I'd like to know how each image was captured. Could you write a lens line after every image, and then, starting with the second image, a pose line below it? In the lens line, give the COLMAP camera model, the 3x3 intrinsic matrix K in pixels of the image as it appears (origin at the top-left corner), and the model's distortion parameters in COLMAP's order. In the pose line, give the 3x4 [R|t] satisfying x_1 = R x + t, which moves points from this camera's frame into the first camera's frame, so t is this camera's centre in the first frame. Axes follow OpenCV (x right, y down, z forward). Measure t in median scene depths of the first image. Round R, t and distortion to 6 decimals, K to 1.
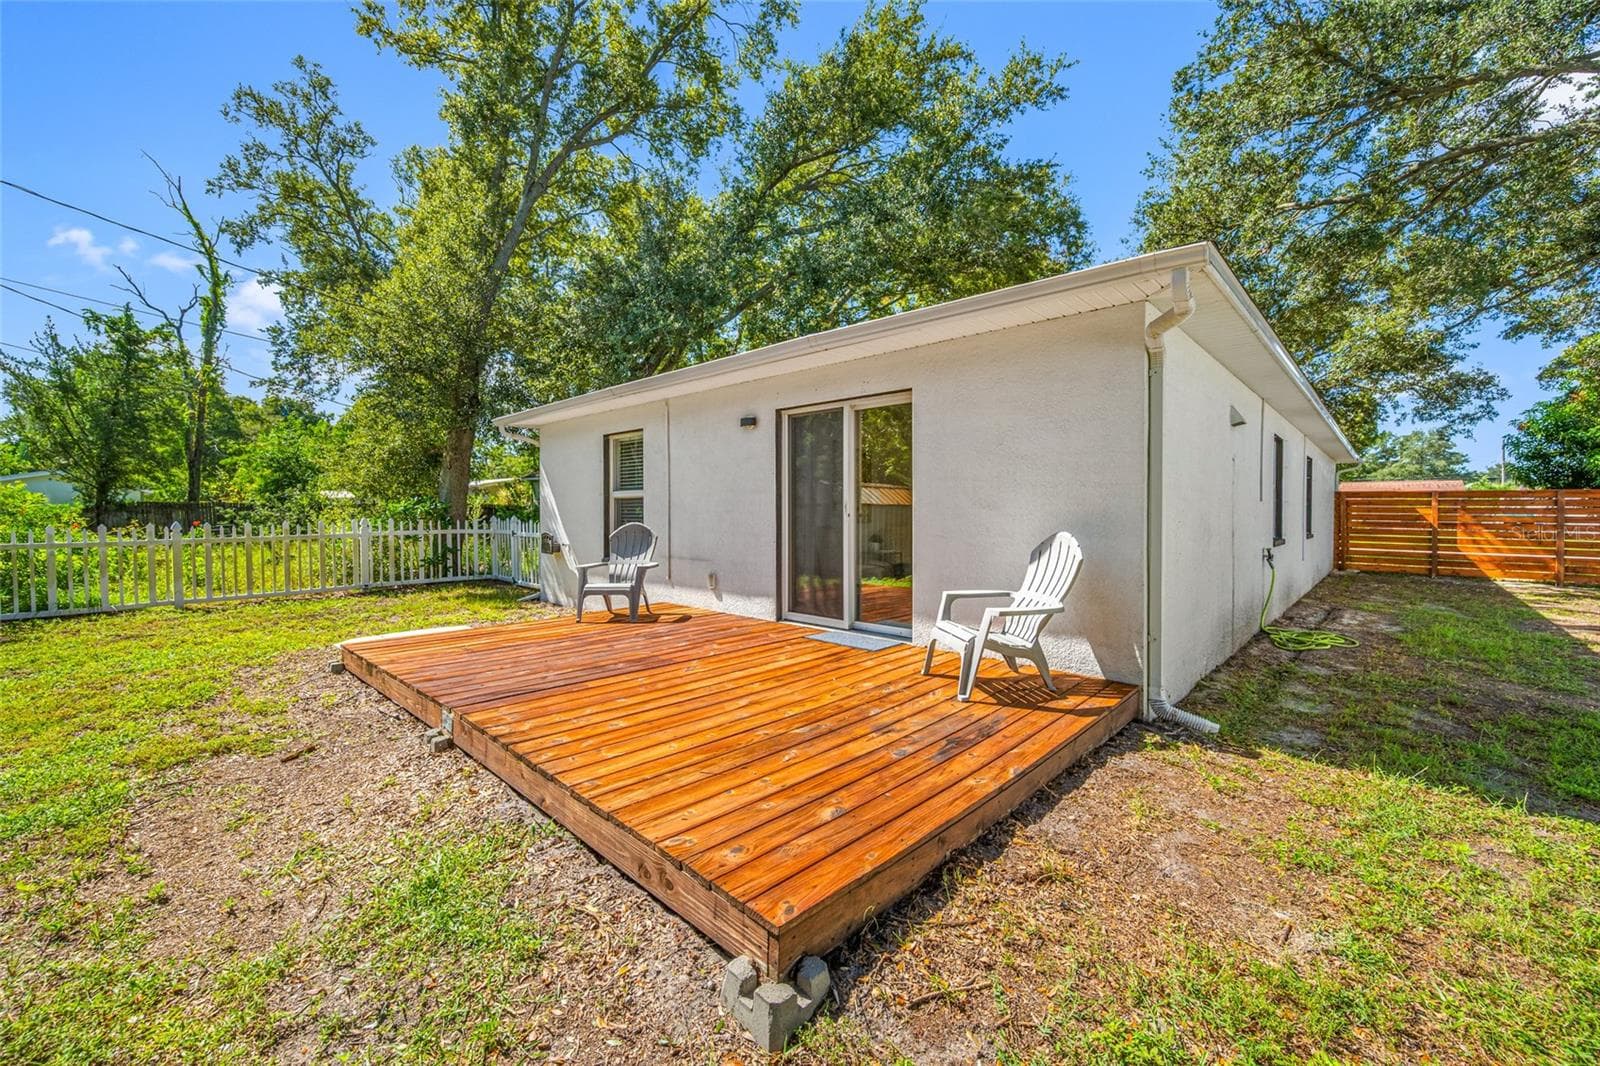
lens RADIAL K [[641.1, 0, 801.4], [0, 641.1, 520.6], [0, 0, 1]] dist [-0.000293, 0.000230]
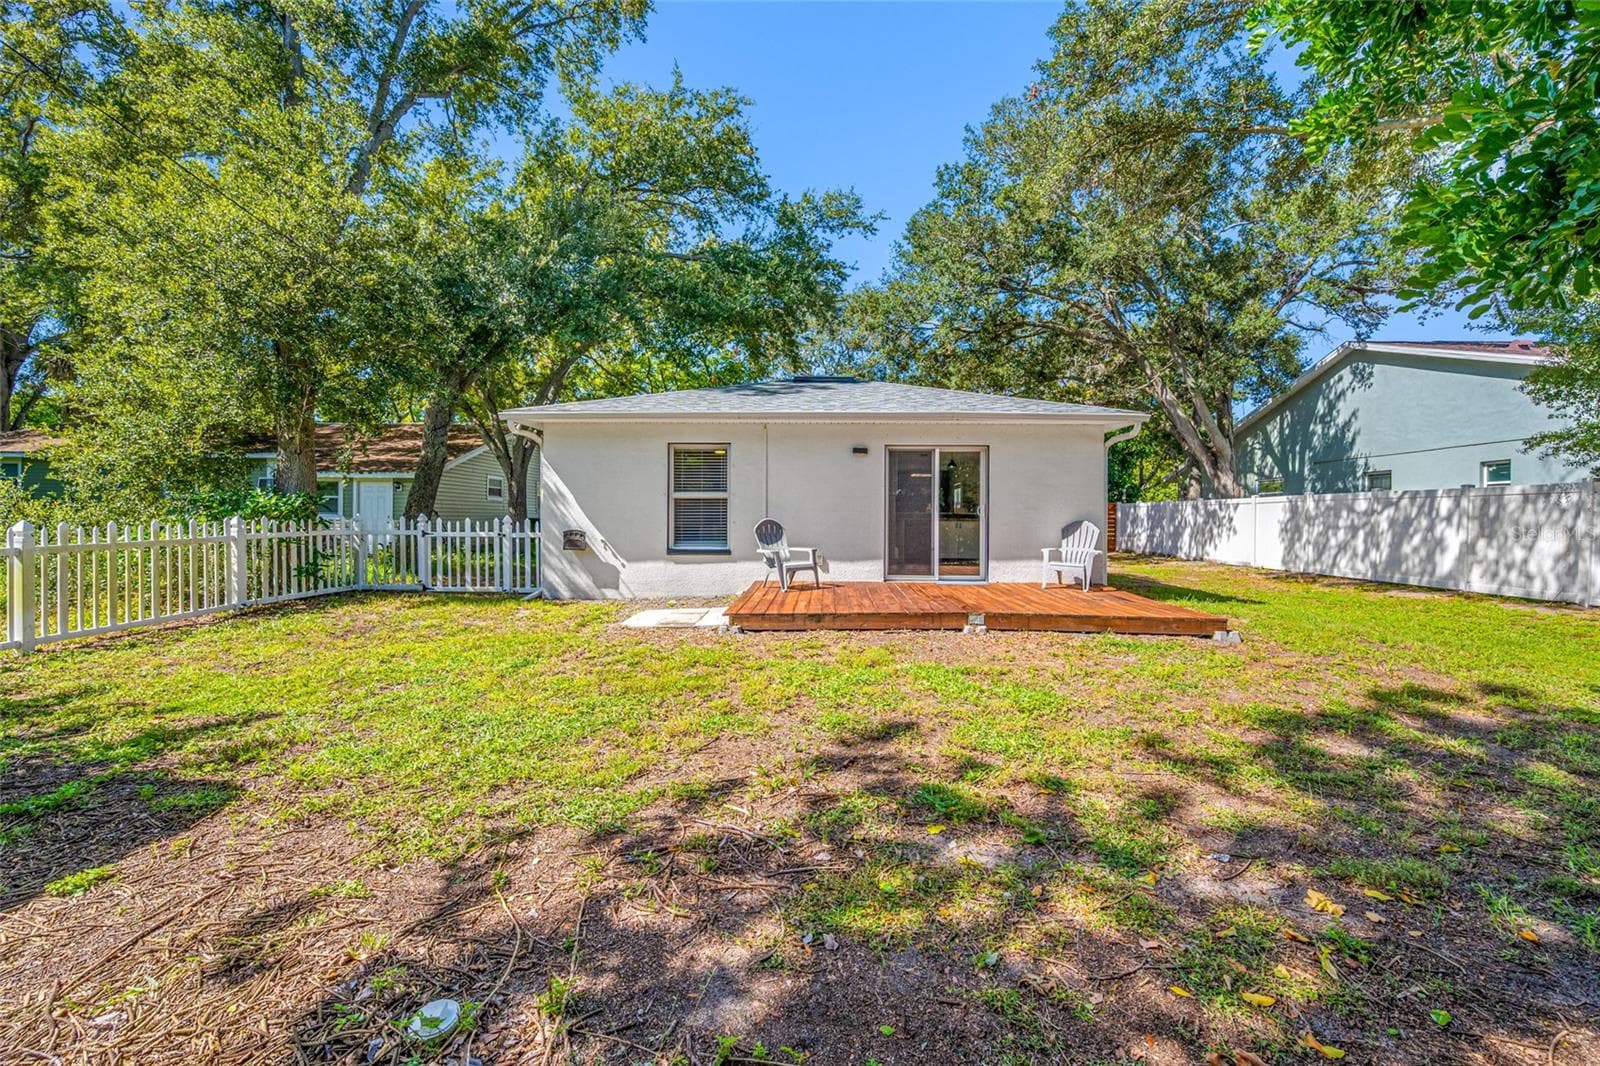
lens RADIAL K [[641.1, 0, 798.6], [0, 641.1, 530.2], [0, 0, 1]] dist [-0.000293, 0.000230]
pose [[0.743721, -0.013350, 0.668357, -0.887813], [0.005643, 0.999890, 0.013692, 0.008370], [-0.668466, -0.006412, 0.743715, -0.013860]]
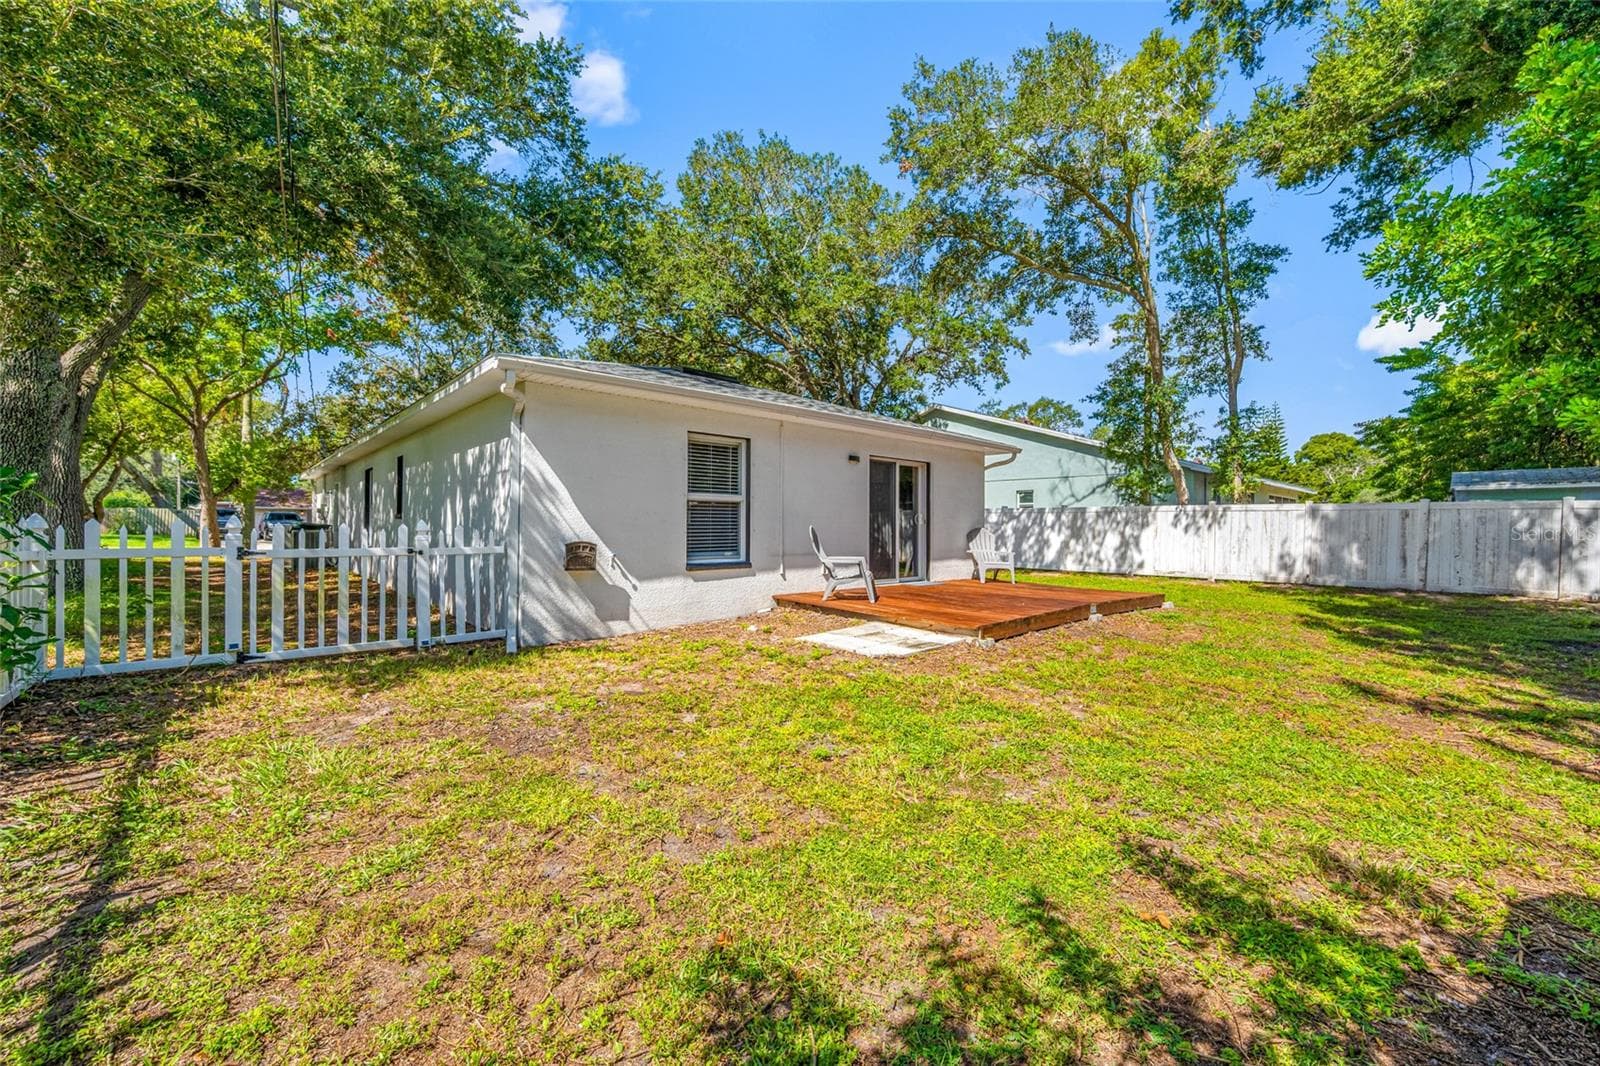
lens RADIAL K [[641.1, 0, 798.9], [0, 641.1, 532.6], [0, 0, 1]] dist [-0.000293, 0.000230]
pose [[0.064887, -0.009908, 0.997843, -1.192707], [0.004151, 0.999945, 0.009659, 0.004703], [-0.997884, 0.003515, 0.064925, 0.769228]]
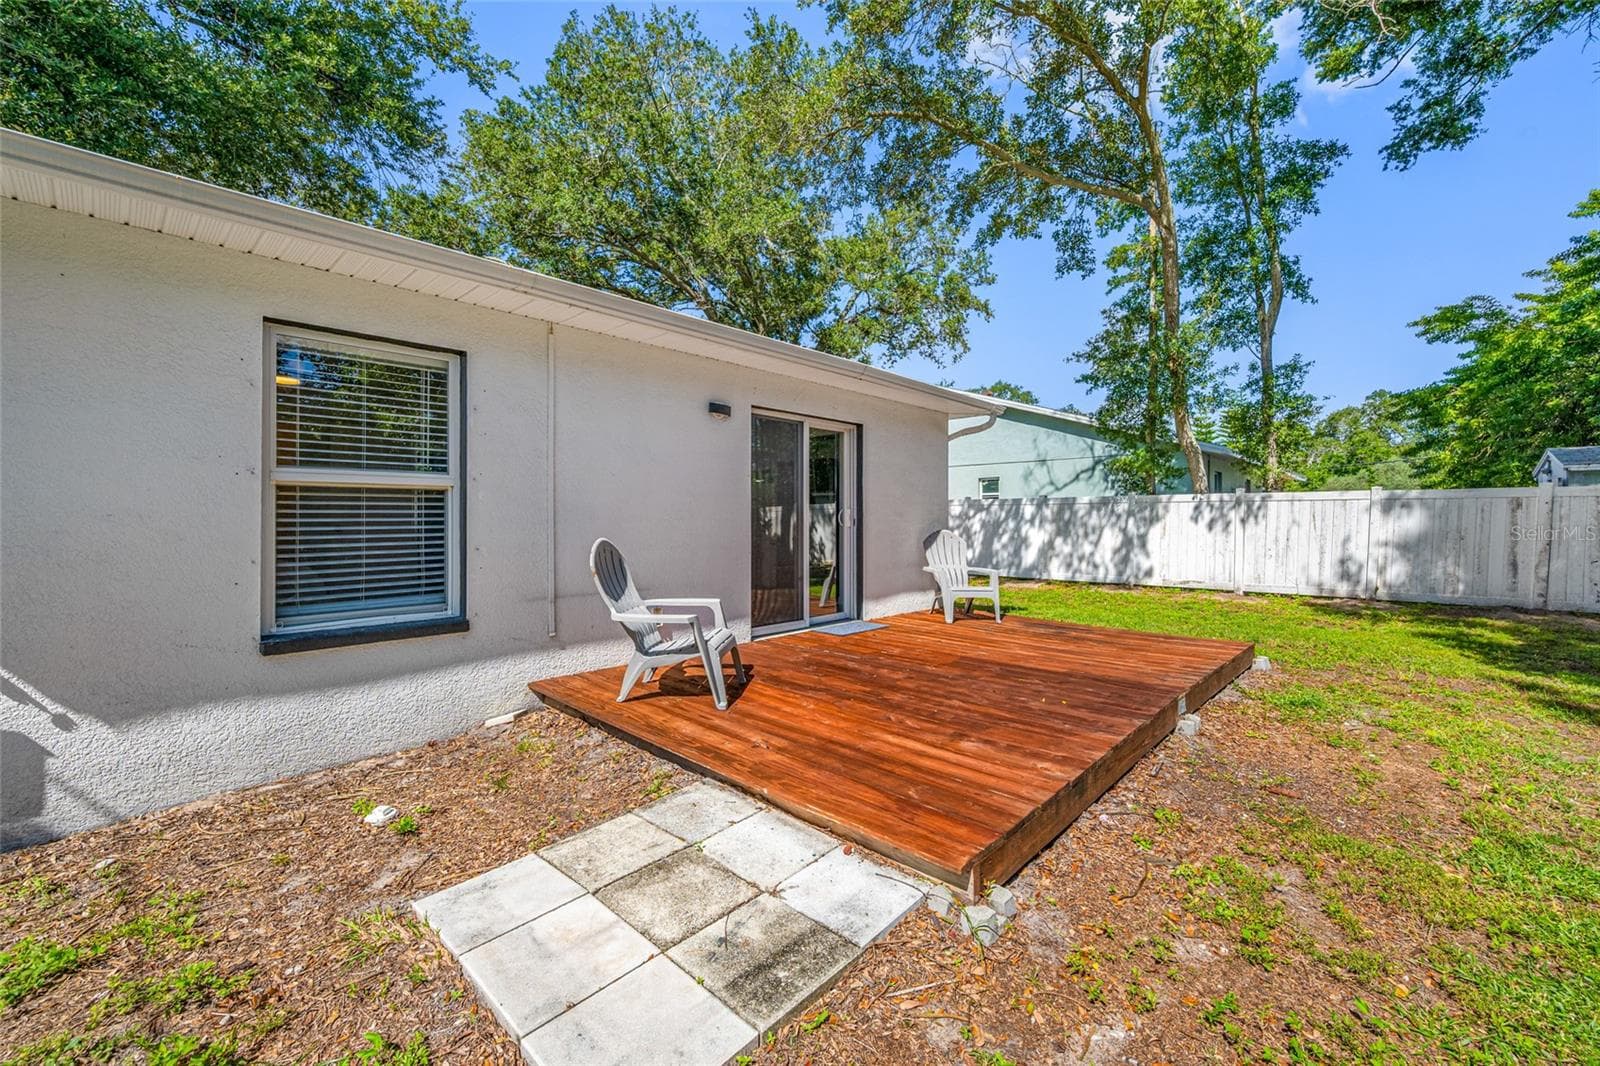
lens RADIAL K [[641.1, 0, 798.8], [0, 641.1, 517.0], [0, 0, 1]] dist [-0.000293, 0.000230]
pose [[0.000403, -0.003731, 0.999993, -0.674691], [0.009301, 0.999950, 0.003727, -0.012944], [-0.999957, 0.009299, 0.000437, 0.668907]]
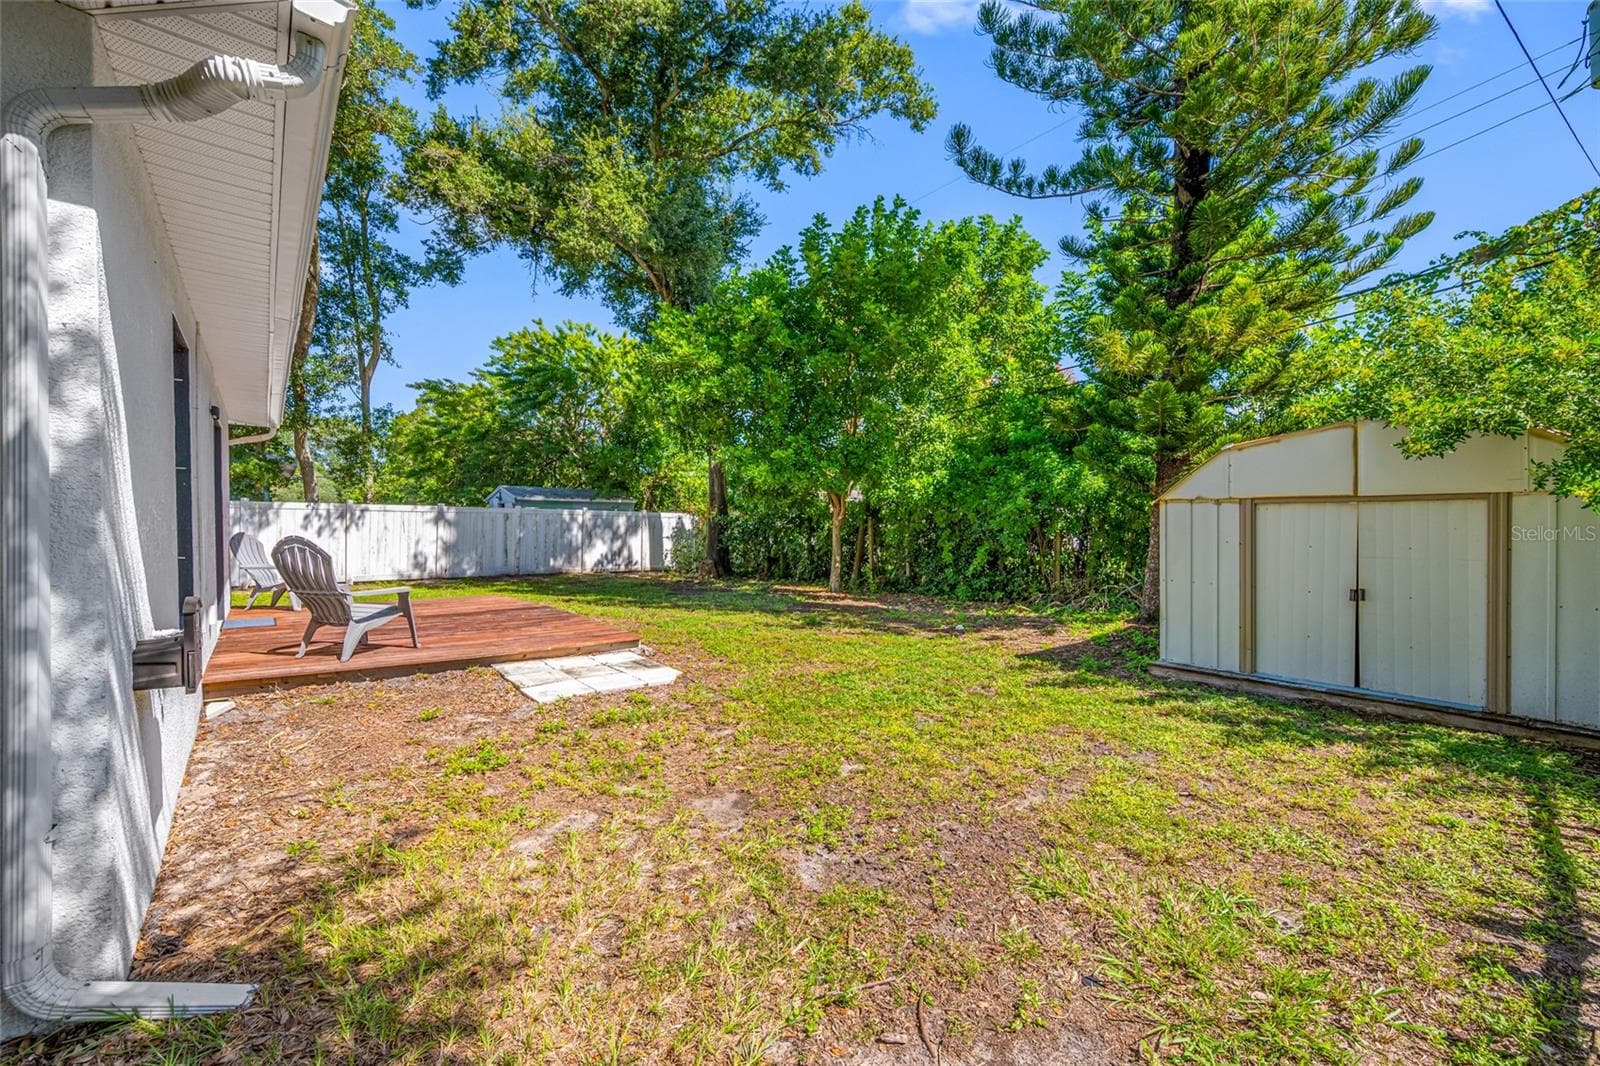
lens RADIAL K [[641.1, 0, 807.4], [0, 641.1, 530.7], [0, 0, 1]] dist [-0.000293, 0.000230]
pose [[-0.994373, 0.003649, 0.105872, -0.688753], [0.005277, 0.999872, 0.015099, -0.003203], [-0.105803, 0.015572, -0.994265, 1.255824]]
